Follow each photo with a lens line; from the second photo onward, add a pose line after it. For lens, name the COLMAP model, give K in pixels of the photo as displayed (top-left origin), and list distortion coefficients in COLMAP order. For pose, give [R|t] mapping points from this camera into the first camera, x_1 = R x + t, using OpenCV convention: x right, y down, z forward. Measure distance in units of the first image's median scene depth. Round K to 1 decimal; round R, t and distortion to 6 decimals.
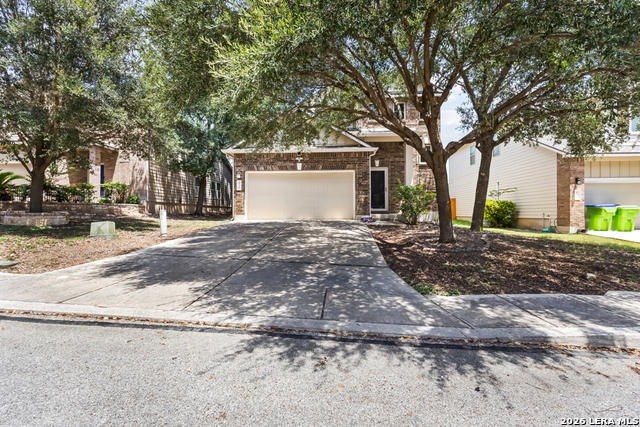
lens RADIAL K [[293.1, 0, 319.9], [0, 293.1, 216.5], [0, 0, 1]] dist [0.000589, -0.000075]
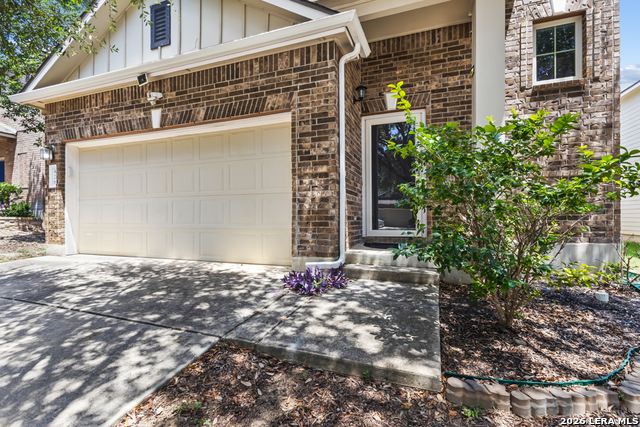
lens RADIAL K [[293.1, 0, 319.9], [0, 293.1, 216.5], [0, 0, 1]] dist [0.000589, -0.000075]
pose [[0.955108, -0.000643, -0.296256, 0.239670], [-0.002092, 0.999958, -0.008912, -0.043470], [0.296249, 0.009132, 0.955067, 0.706311]]
